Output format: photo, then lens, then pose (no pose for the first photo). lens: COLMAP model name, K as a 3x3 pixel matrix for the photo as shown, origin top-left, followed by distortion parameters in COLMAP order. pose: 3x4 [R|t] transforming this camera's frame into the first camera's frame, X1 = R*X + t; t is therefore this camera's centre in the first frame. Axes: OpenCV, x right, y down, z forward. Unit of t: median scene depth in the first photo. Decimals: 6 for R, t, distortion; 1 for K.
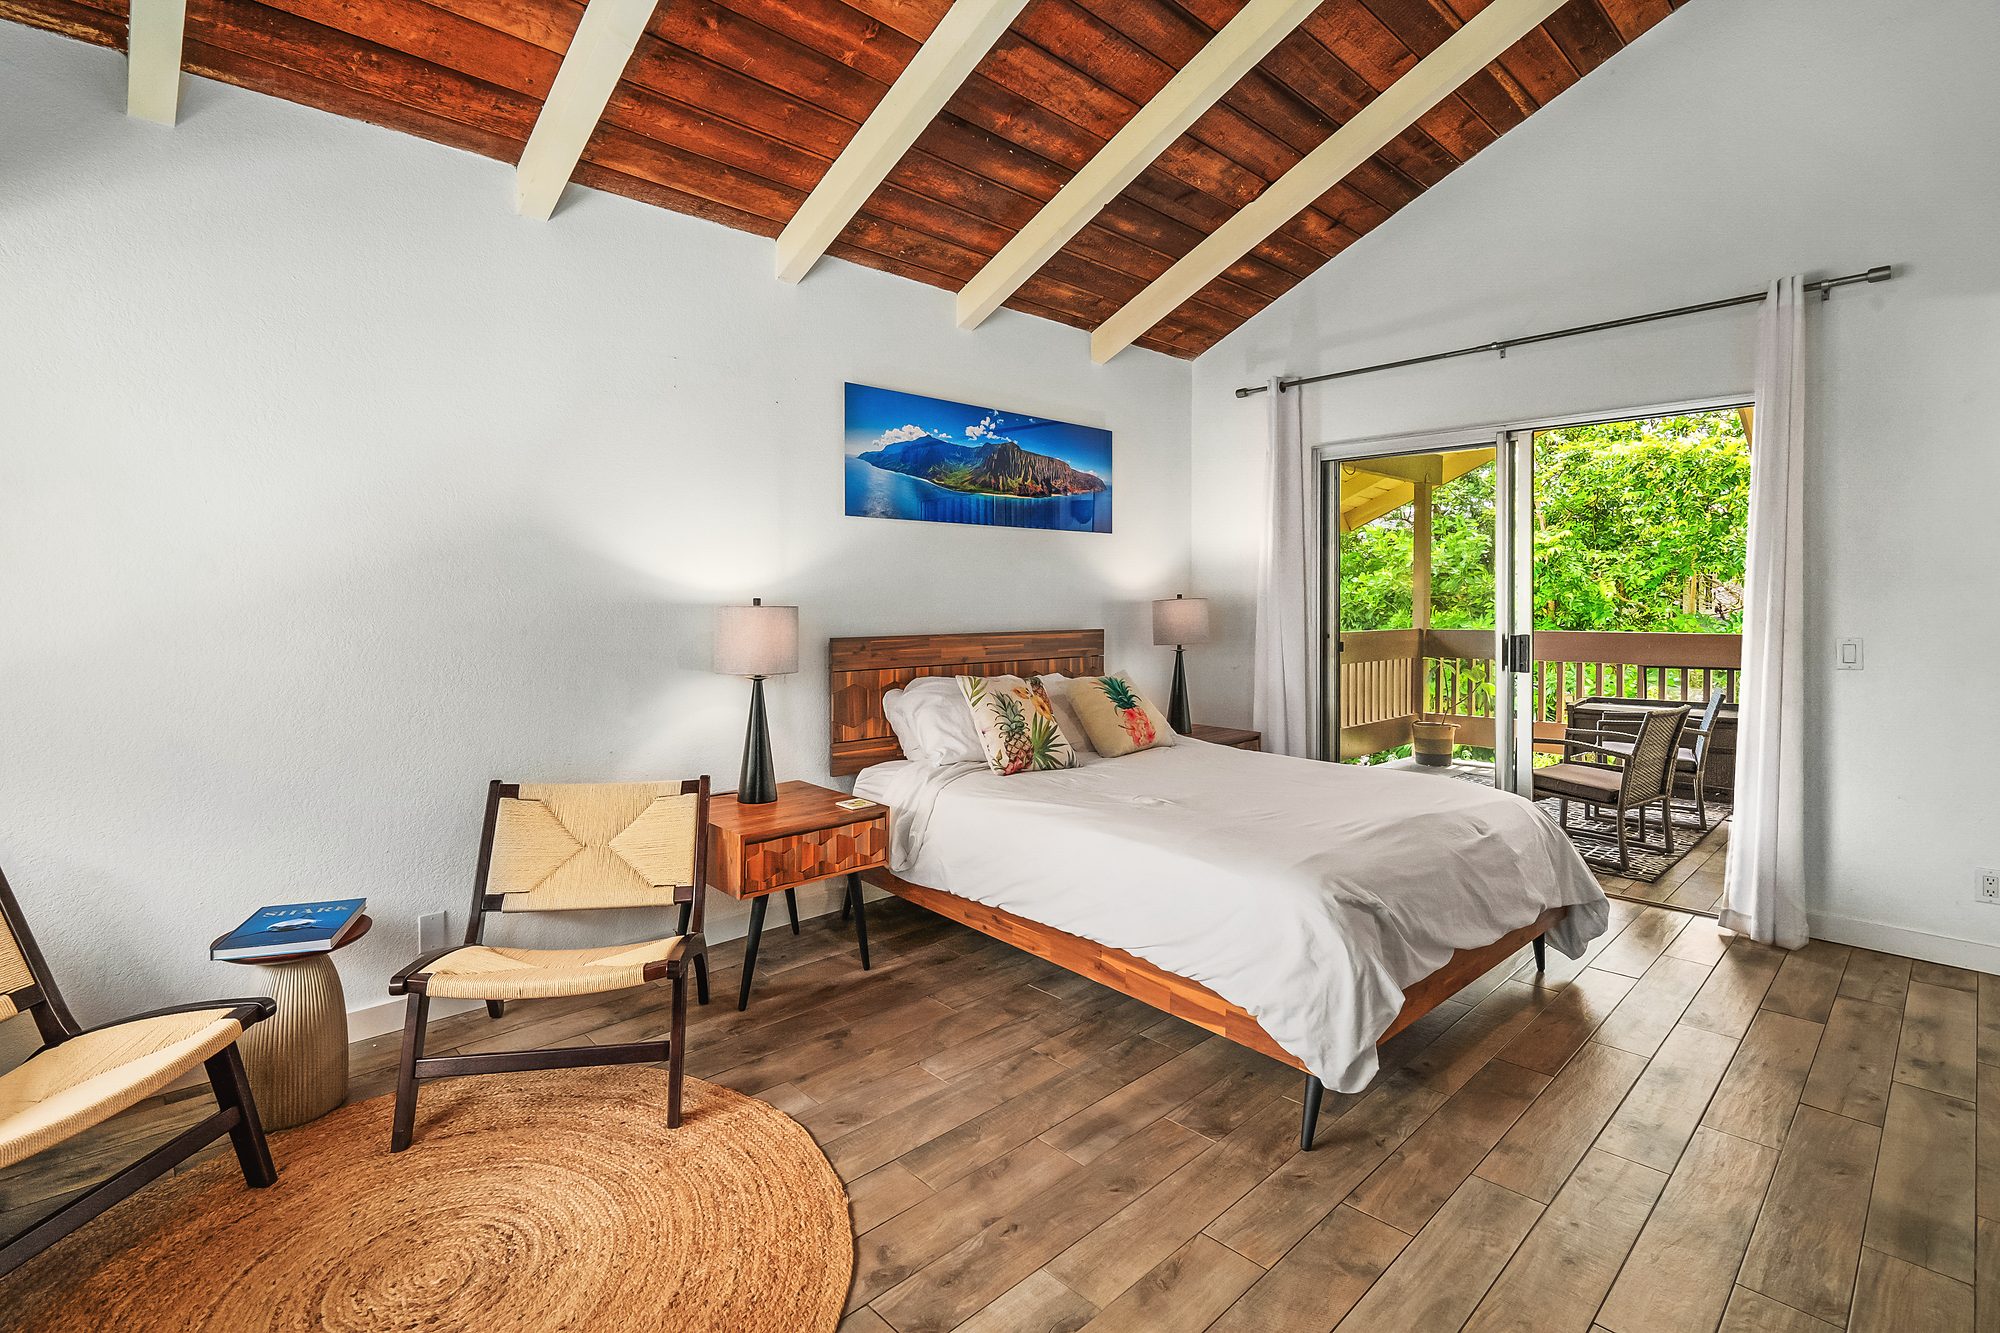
lens RADIAL K [[948.3, 0, 995.9], [0, 948.3, 606.2], [0, 0, 1]] dist [-0.002052, -0.000273]
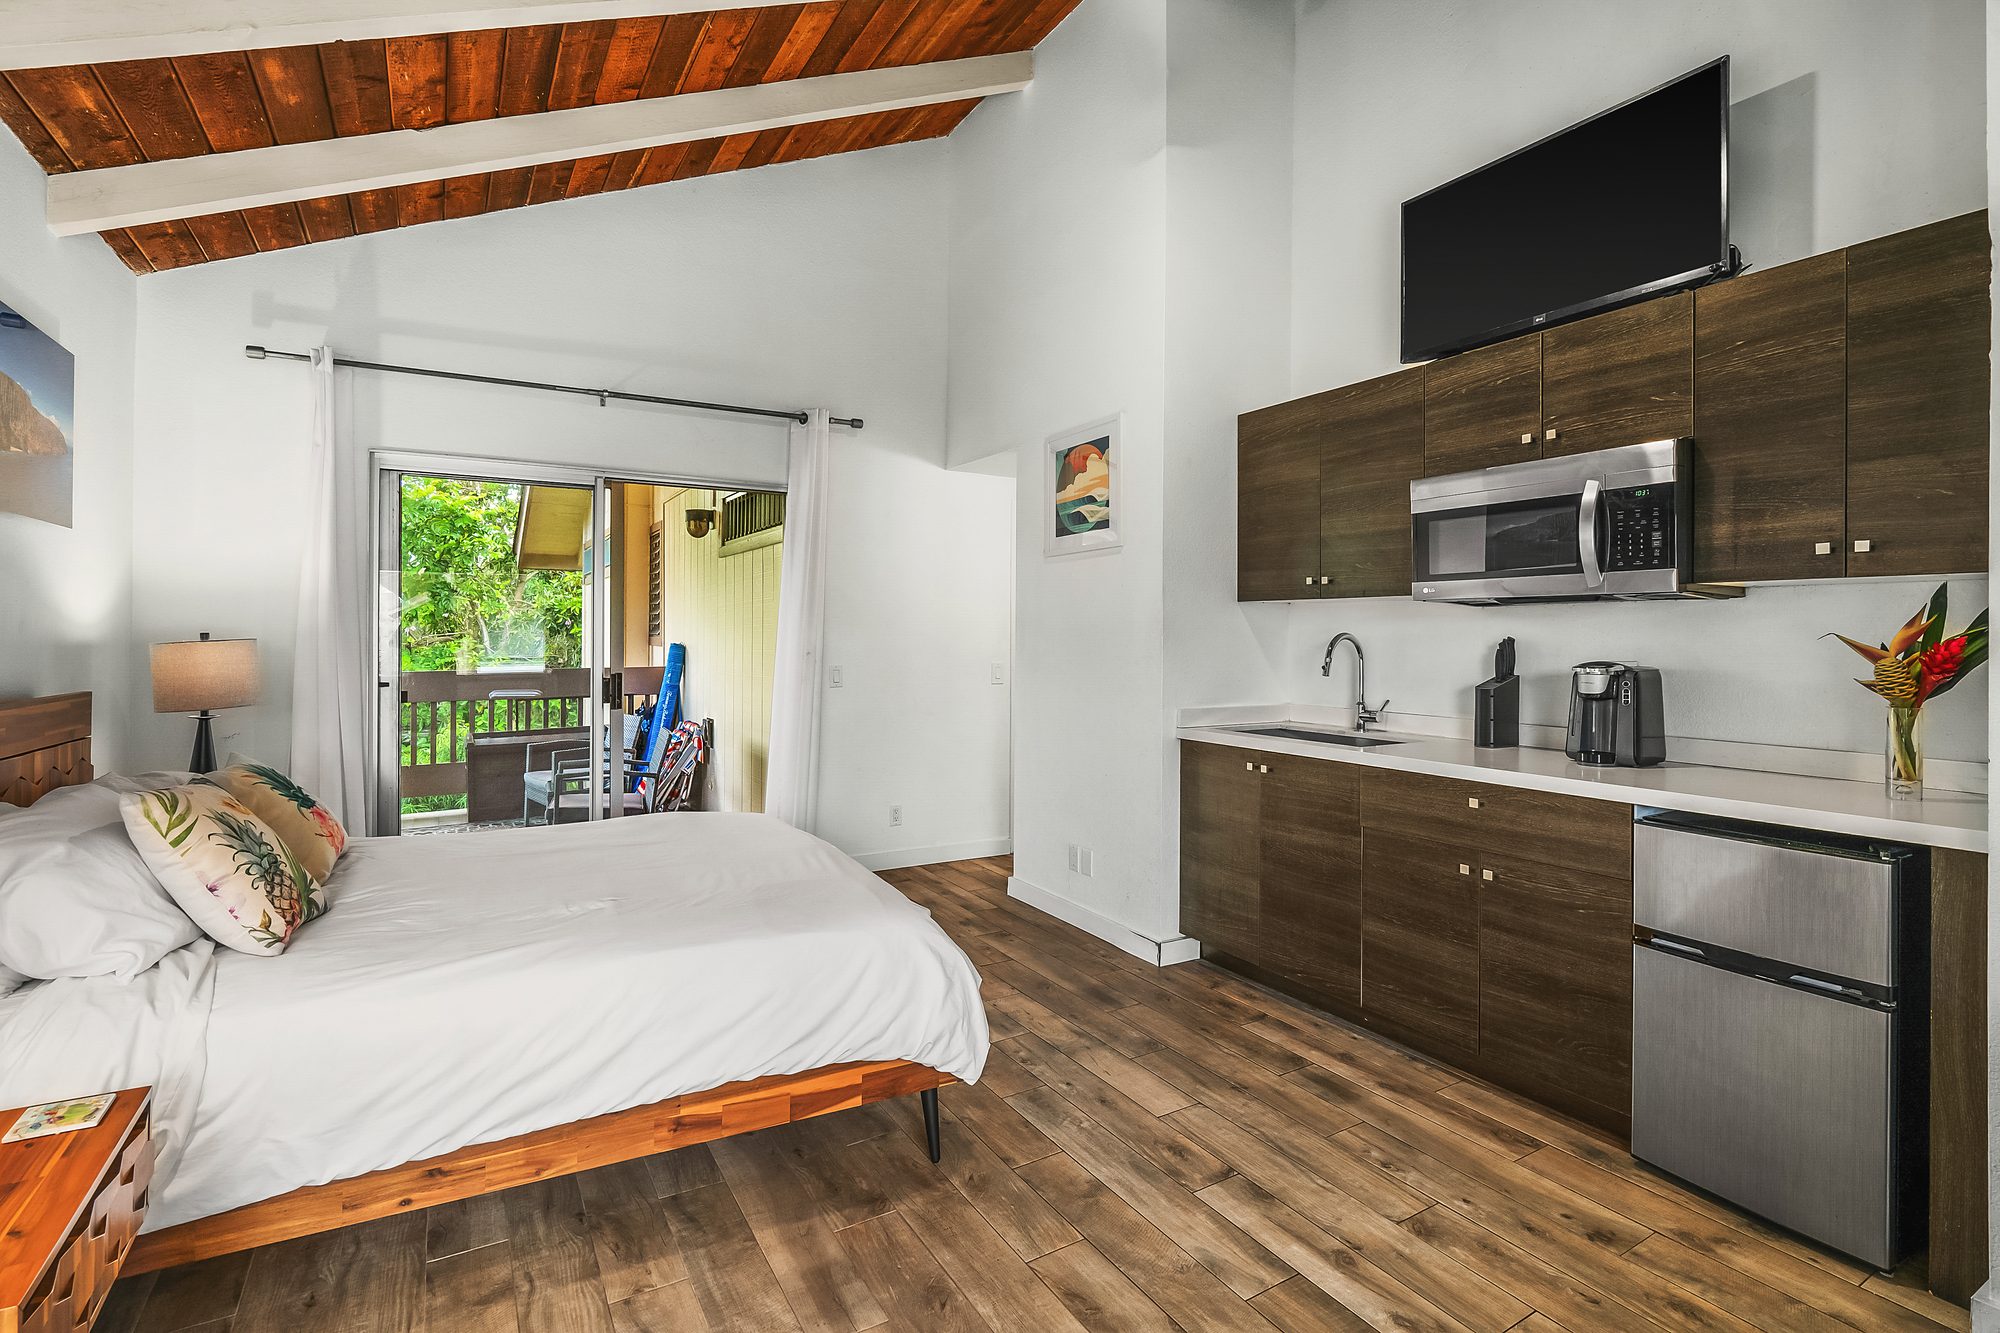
lens RADIAL K [[909.8, 0, 992.3], [0, 909.8, 630.3], [0, 0, 1]] dist [-0.009063, -0.000126]
pose [[0.222130, 0.008118, 0.974983, -0.523323], [0.005353, 0.999940, -0.009545, -0.007773], [-0.975002, 0.007340, 0.222073, 0.570084]]
